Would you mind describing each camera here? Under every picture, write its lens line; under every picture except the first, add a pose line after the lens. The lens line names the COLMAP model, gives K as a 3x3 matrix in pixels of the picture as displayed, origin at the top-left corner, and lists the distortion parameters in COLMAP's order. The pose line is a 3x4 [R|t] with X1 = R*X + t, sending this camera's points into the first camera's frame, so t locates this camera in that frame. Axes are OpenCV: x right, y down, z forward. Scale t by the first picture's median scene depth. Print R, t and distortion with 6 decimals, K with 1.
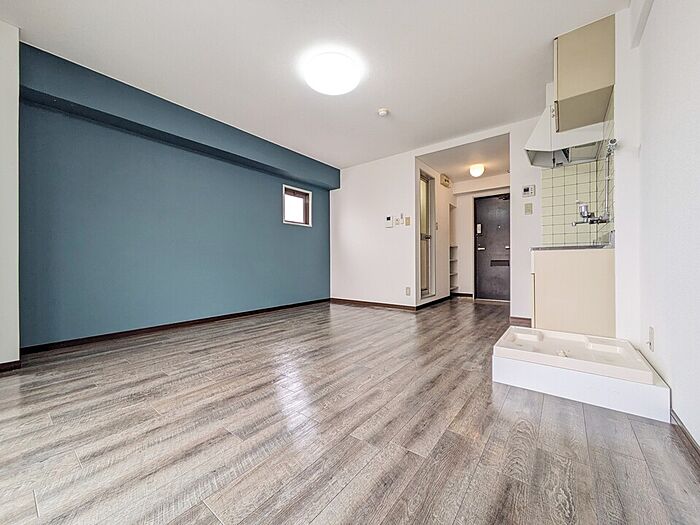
lens RADIAL K [[276.6, 0, 352.4], [0, 276.6, 261.8], [0, 0, 1]] dist [0.000084, 0.003104]
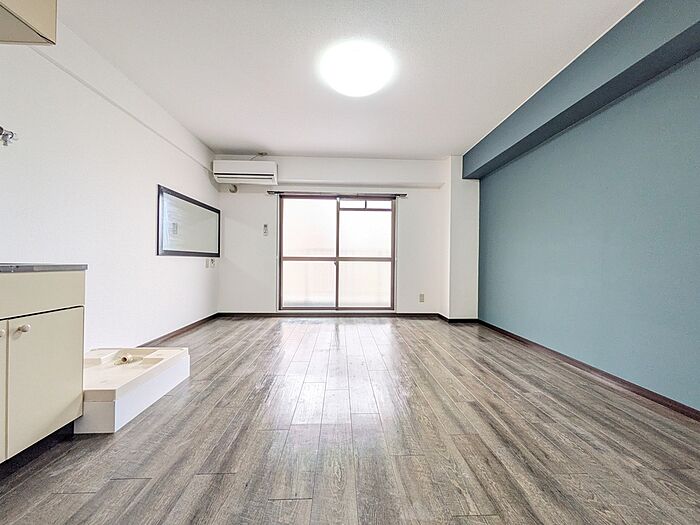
lens RADIAL K [[276.6, 0, 352.4], [0, 276.6, 261.8], [0, 0, 1]] dist [0.000084, 0.003104]
pose [[-0.766474, -0.002596, -0.642270, 0.405280], [-0.007509, 0.999960, 0.004919, -0.043393], [0.642231, 0.008594, -0.766463, 1.308787]]
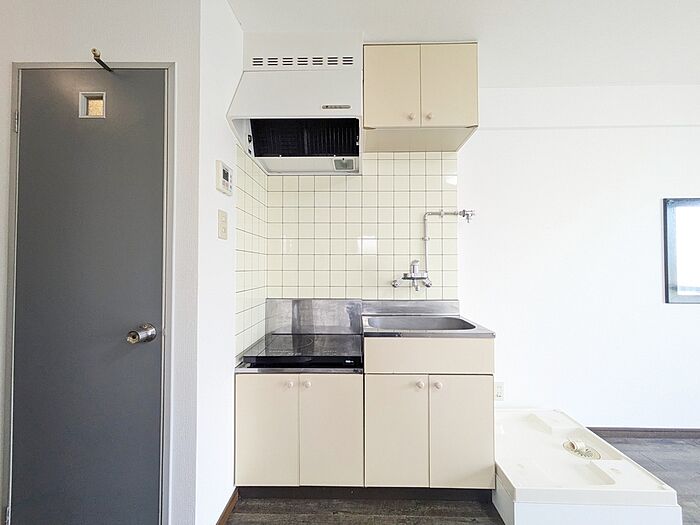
lens RADIAL K [[276.6, 0, 352.4], [0, 276.6, 261.8], [0, 0, 1]] dist [0.000084, 0.003104]
pose [[-0.593278, 0.019142, 0.804770, 0.228618], [0.004321, 0.999779, -0.020595, -0.136309], [-0.804986, -0.008741, -0.593229, 1.127642]]
